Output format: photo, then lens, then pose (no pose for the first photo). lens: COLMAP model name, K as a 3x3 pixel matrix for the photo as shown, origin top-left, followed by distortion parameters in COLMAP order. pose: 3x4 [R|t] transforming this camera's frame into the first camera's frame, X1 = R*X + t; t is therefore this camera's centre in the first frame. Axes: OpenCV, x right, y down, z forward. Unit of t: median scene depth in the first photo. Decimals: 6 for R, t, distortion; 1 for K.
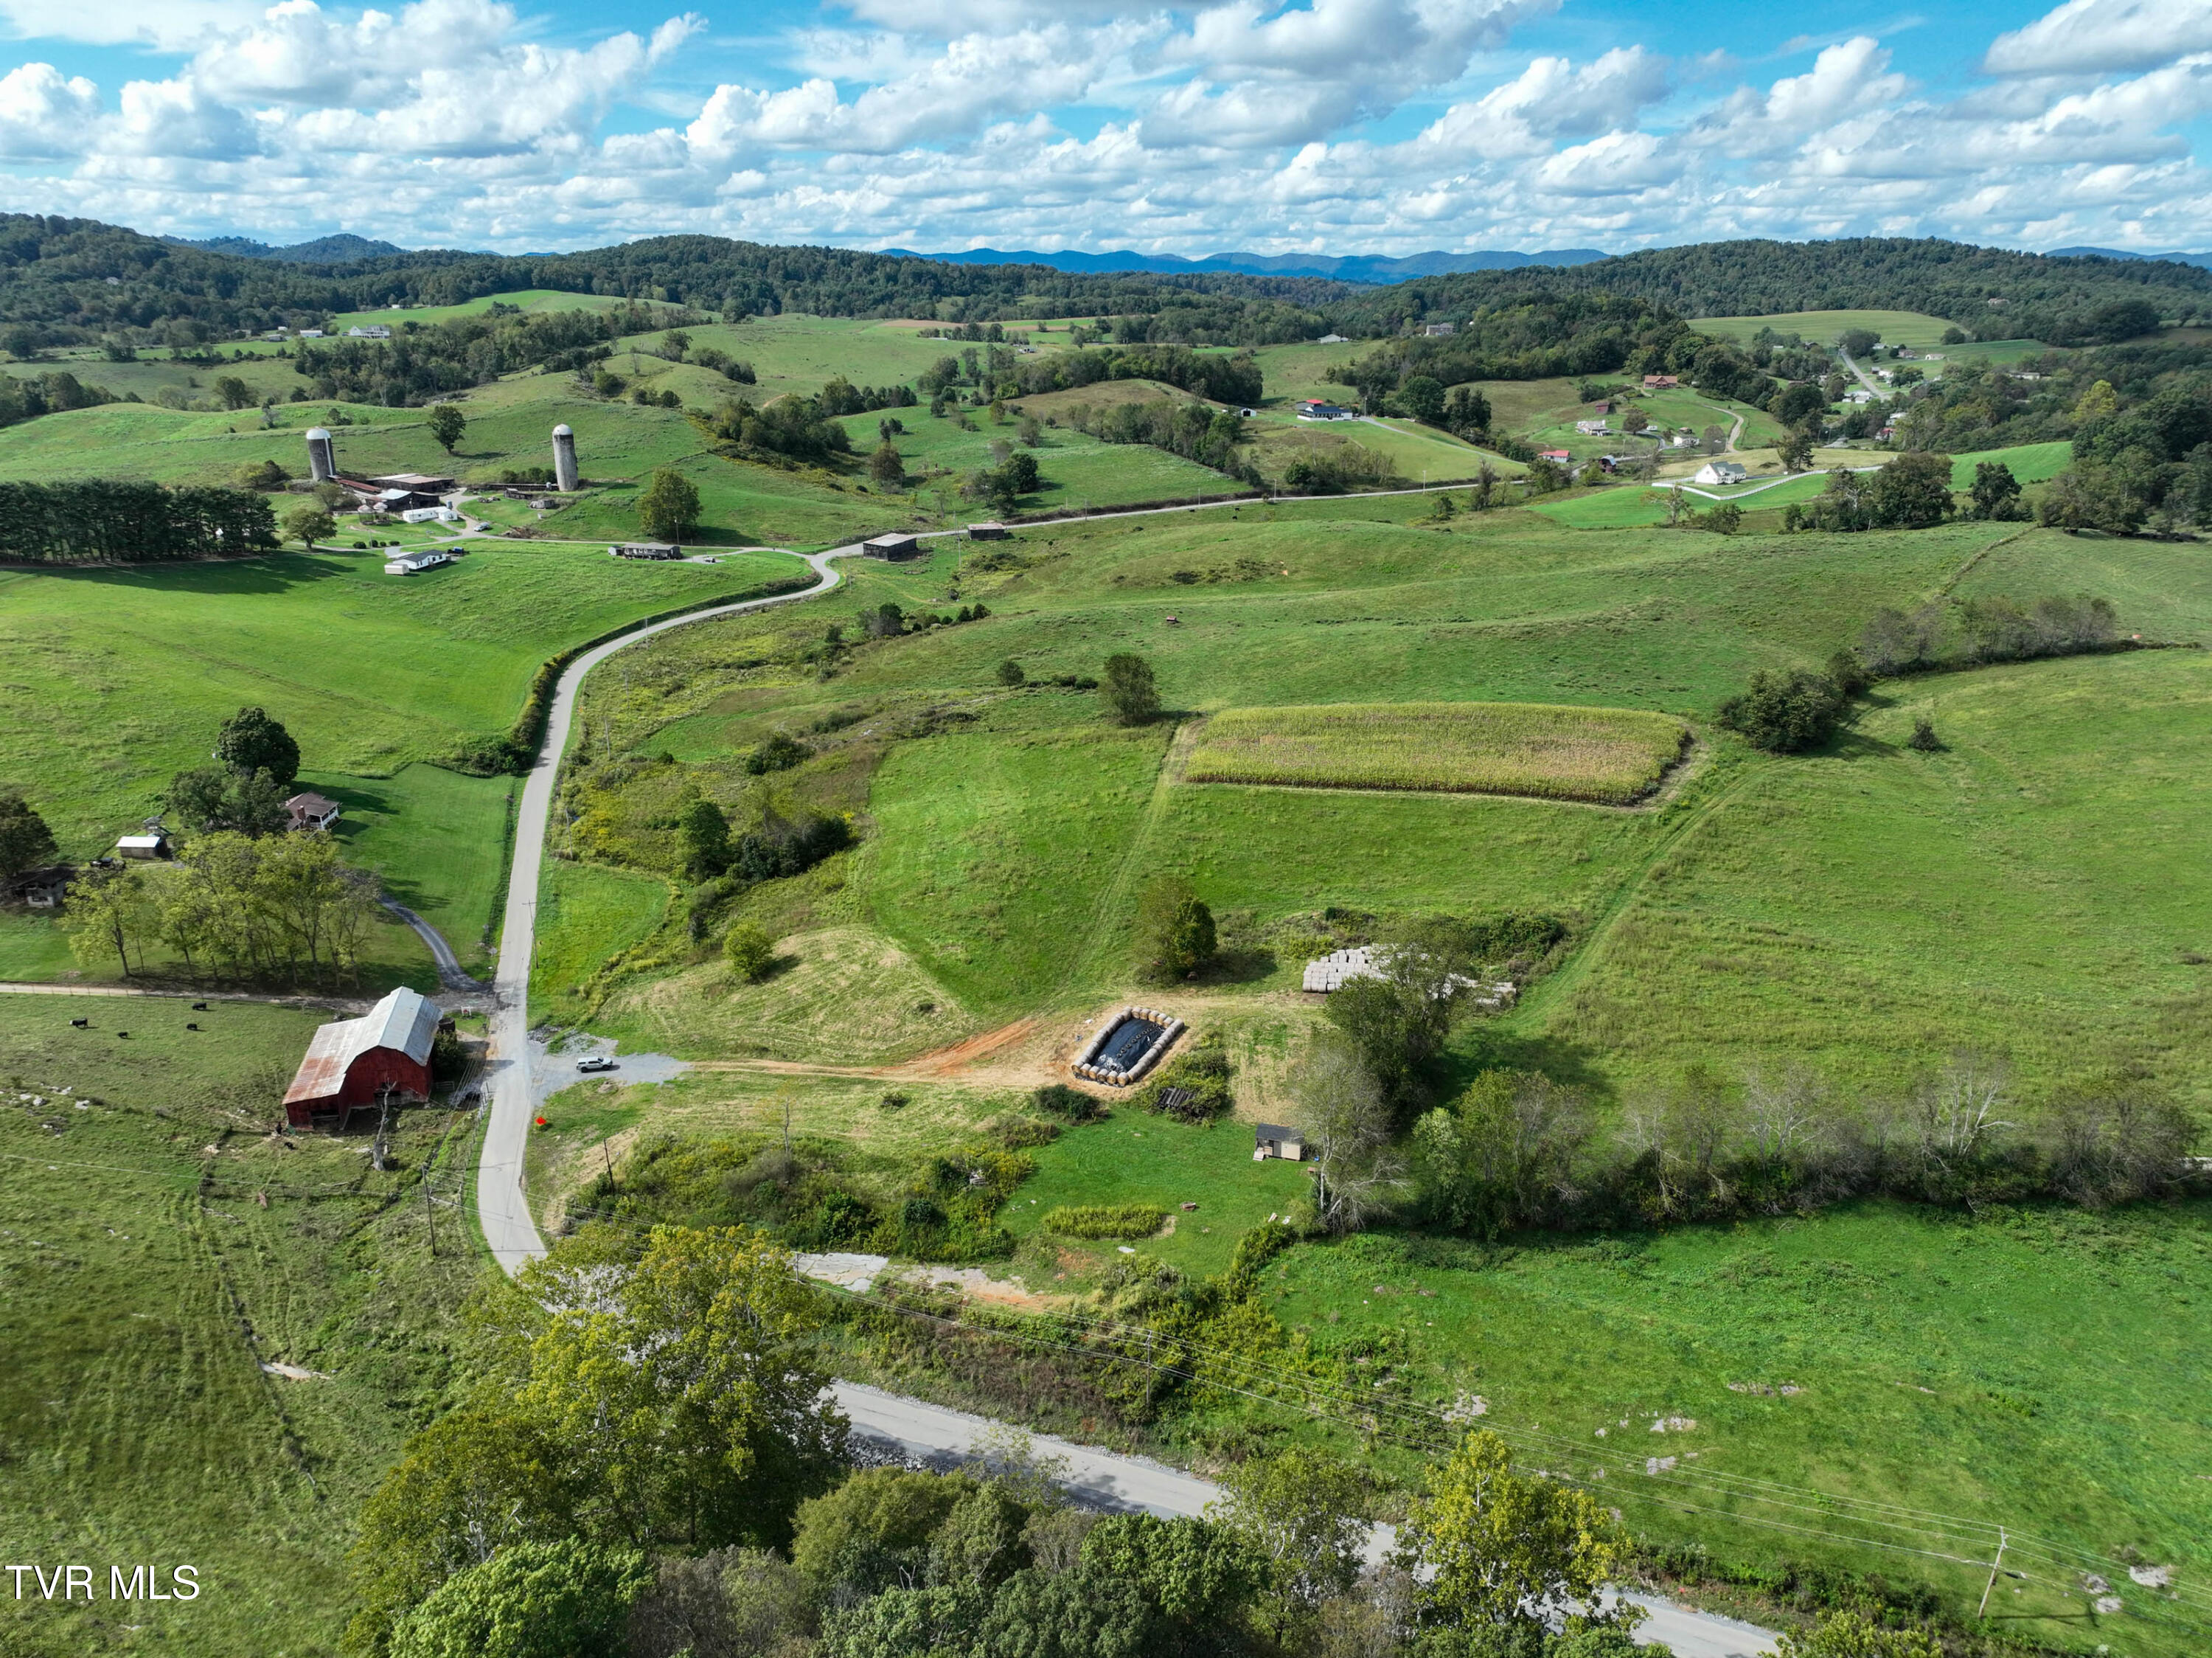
lens RADIAL K [[1551.4, 0, 1109.3], [0, 1551.4, 828.5], [0, 0, 1]] dist [-0.002840, 0.021123]
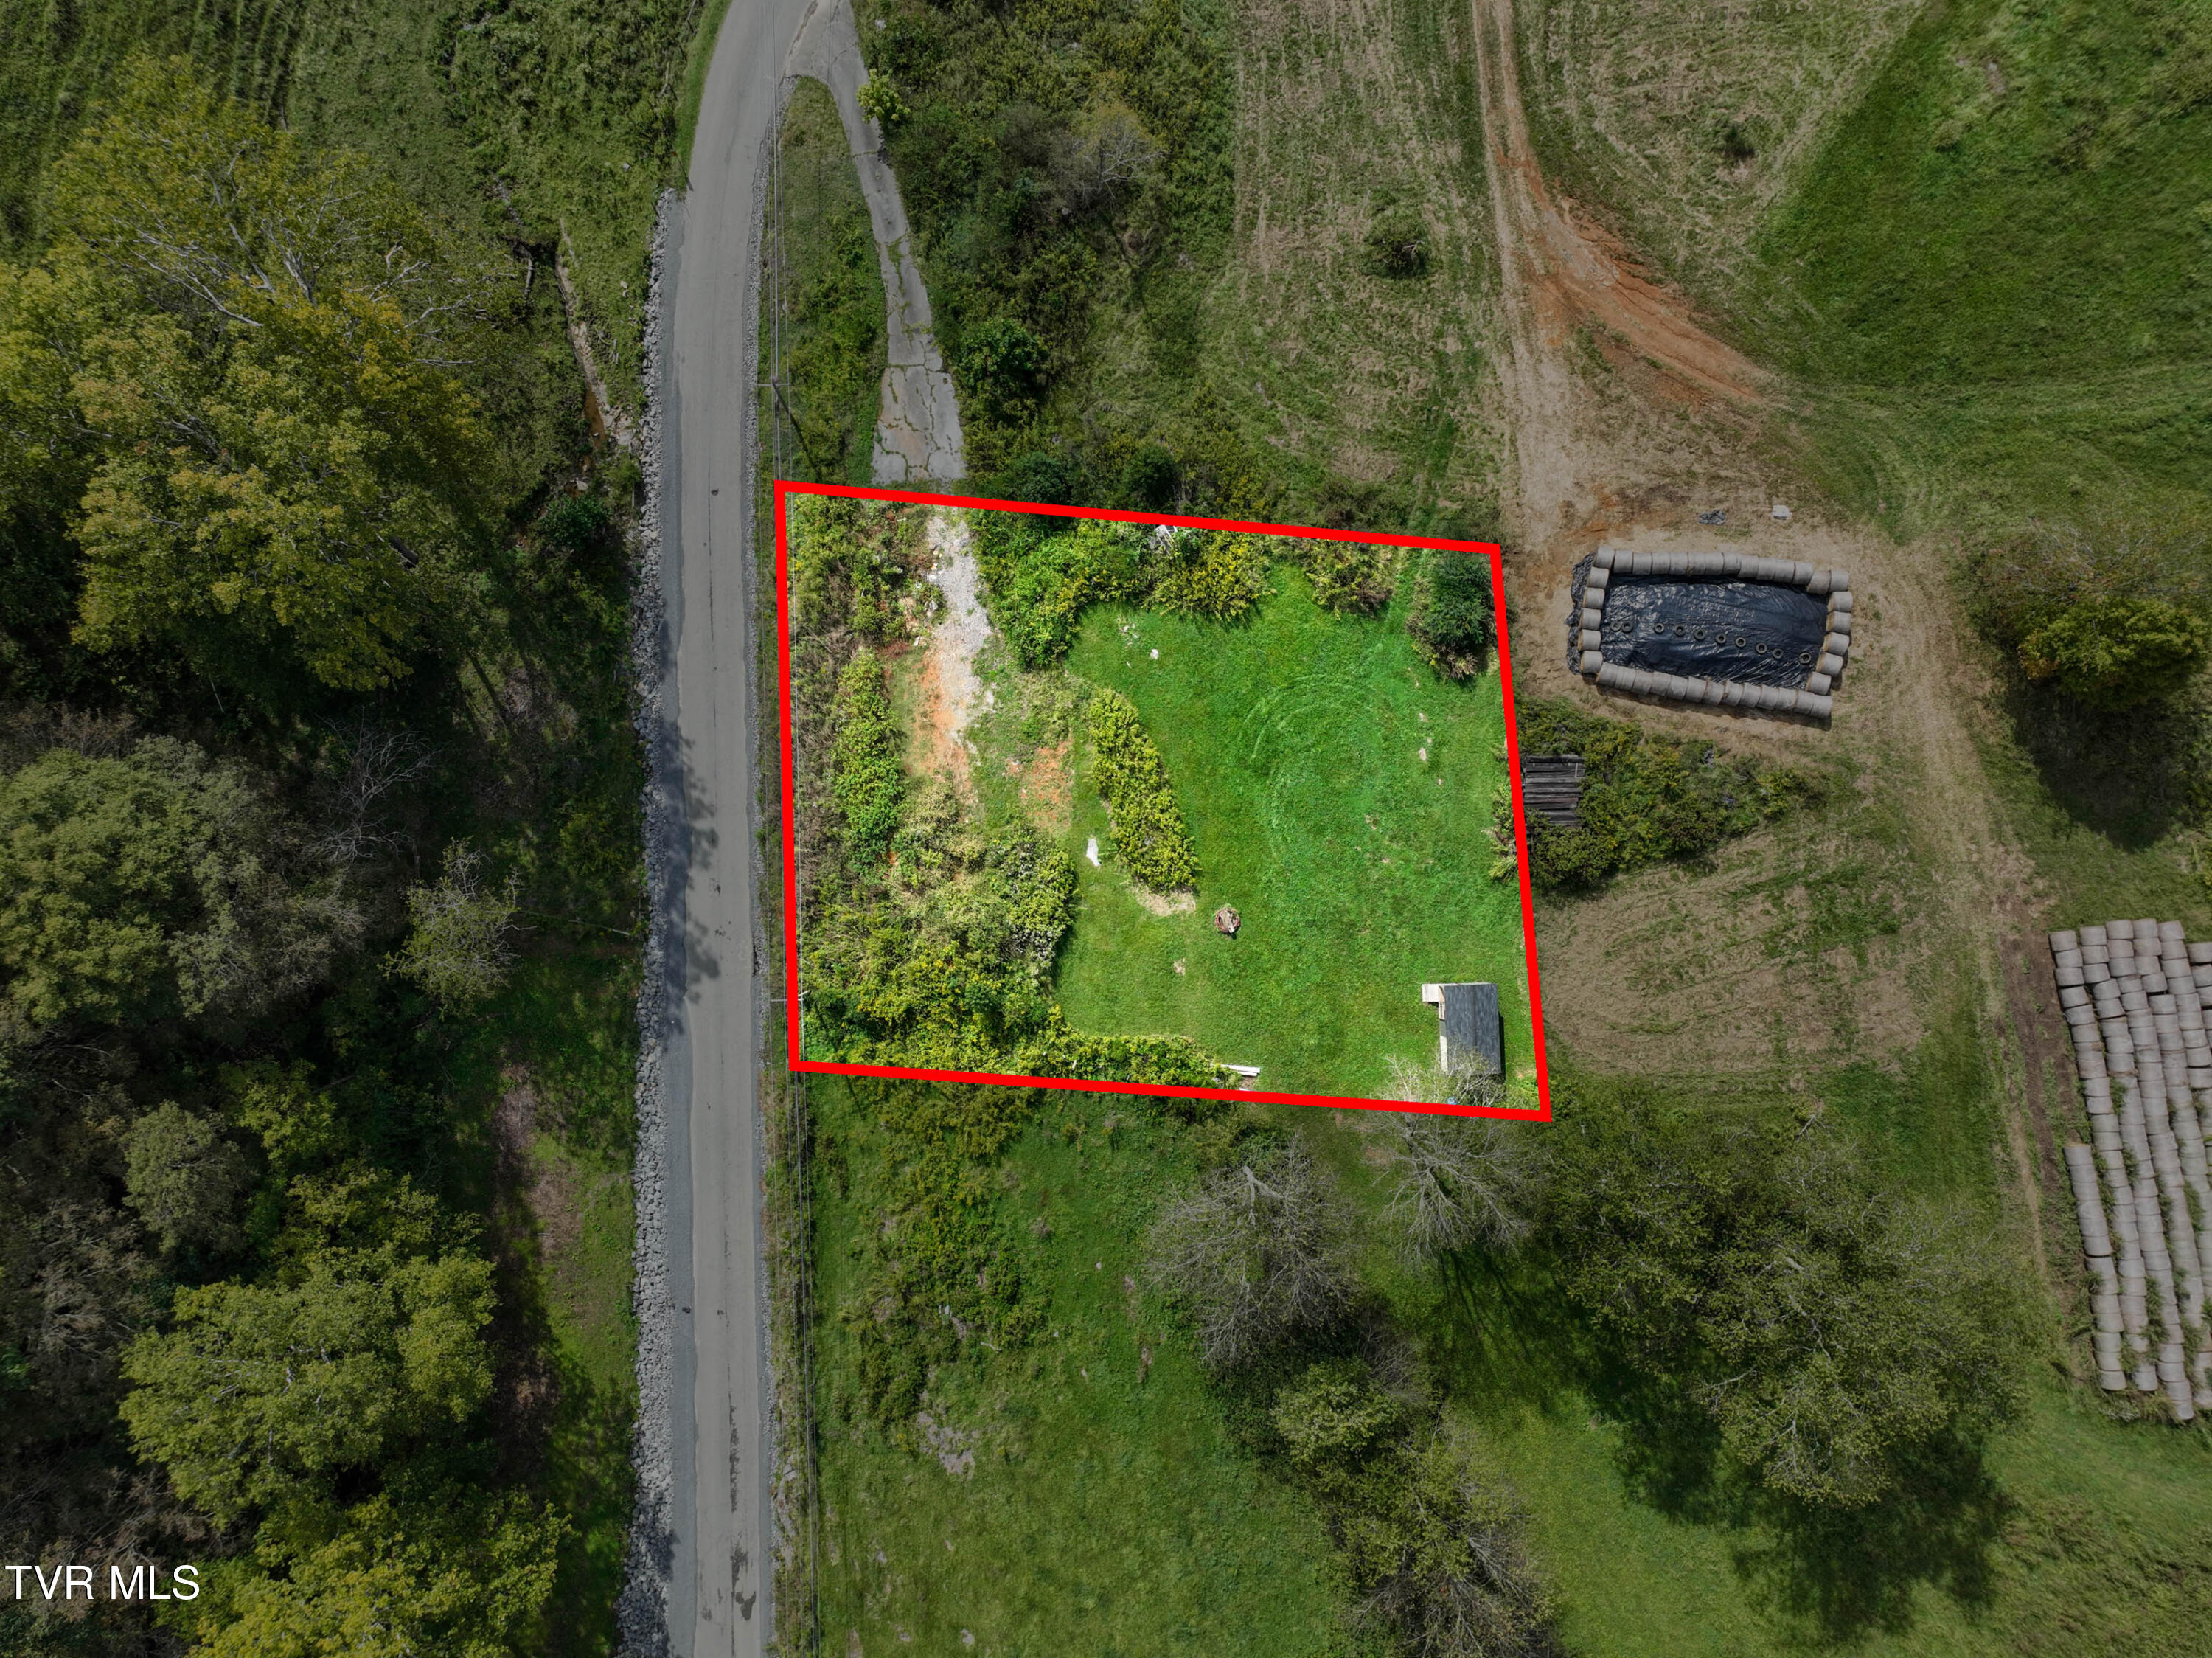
lens RADIAL K [[1551.4, 0, 1114.1], [0, 1551.4, 819.1], [0, 0, 1]] dist [-0.002840, 0.021123]
pose [[0.355299, 0.934411, -0.025255, 0.003547], [-0.334474, 0.152316, 0.930014, -0.060311], [0.872863, -0.321986, 0.366654, 0.170953]]
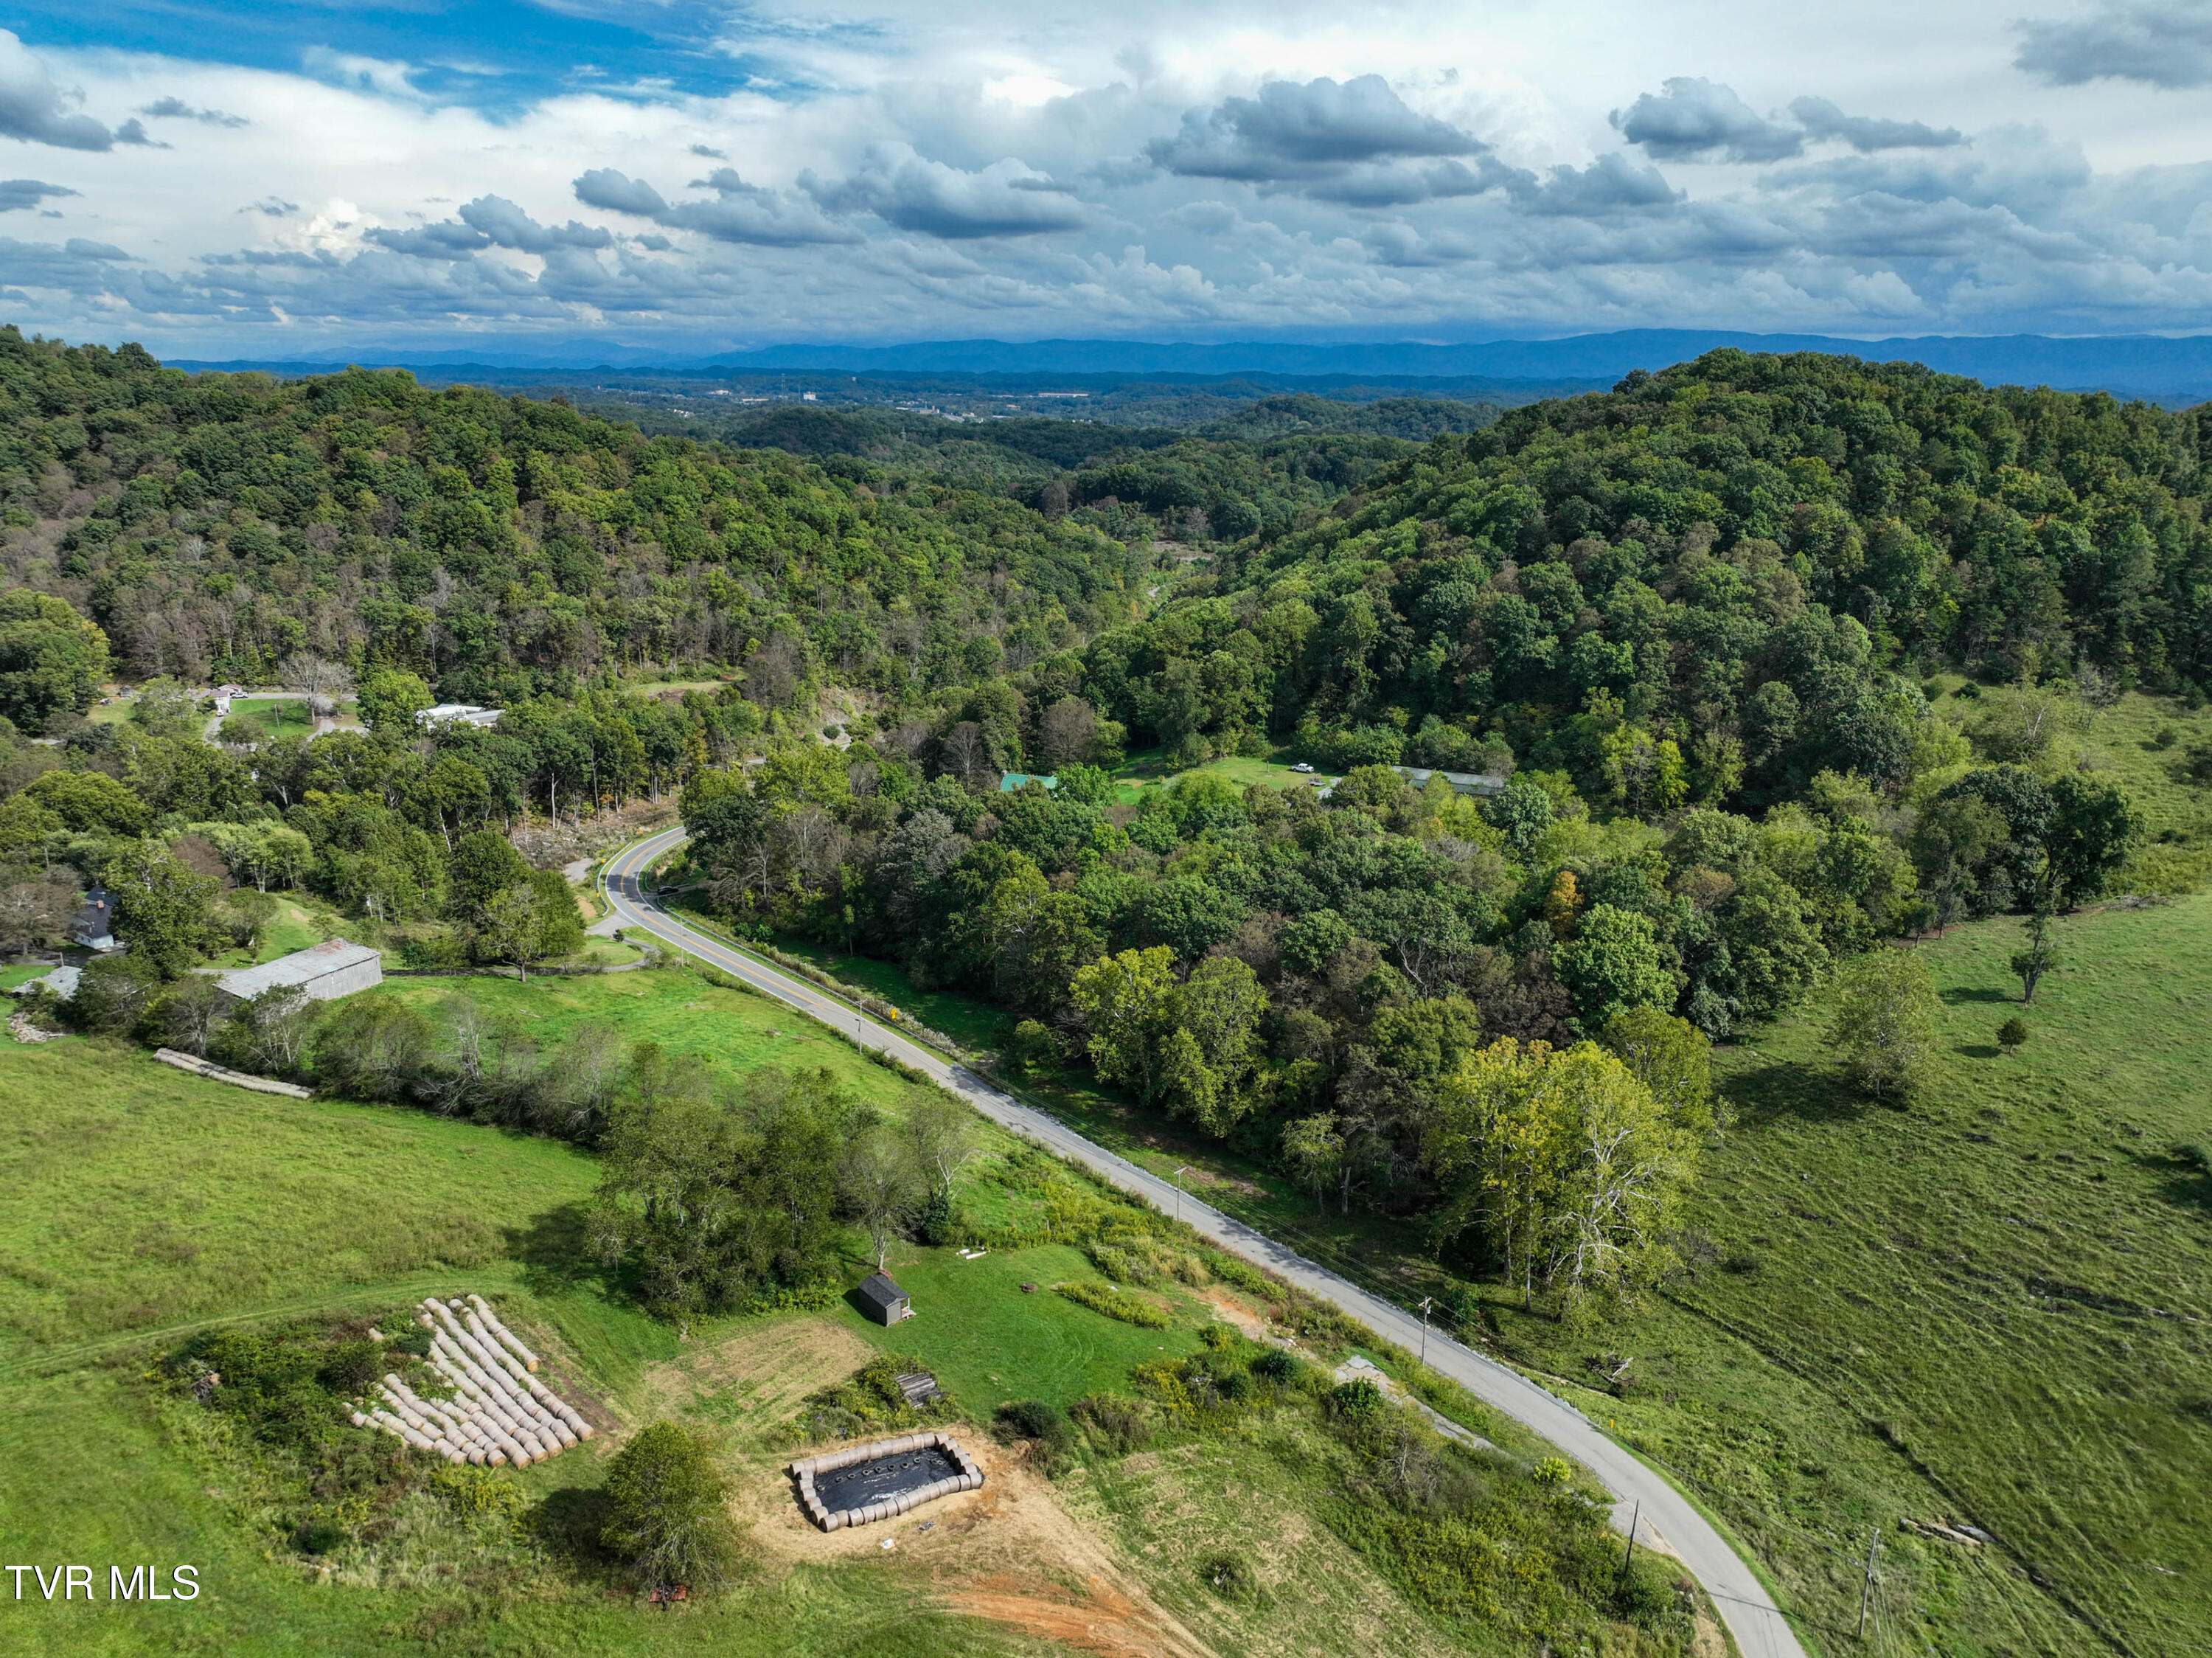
lens RADIAL K [[1551.4, 0, 1117.9], [0, 1551.4, 833.5], [0, 0, 1]] dist [-0.002840, 0.021123]
pose [[-0.875541, -0.148137, 0.459874, -0.092289], [0.152754, 0.818135, 0.554366, -0.120282], [-0.458361, 0.555618, -0.693682, 0.334241]]
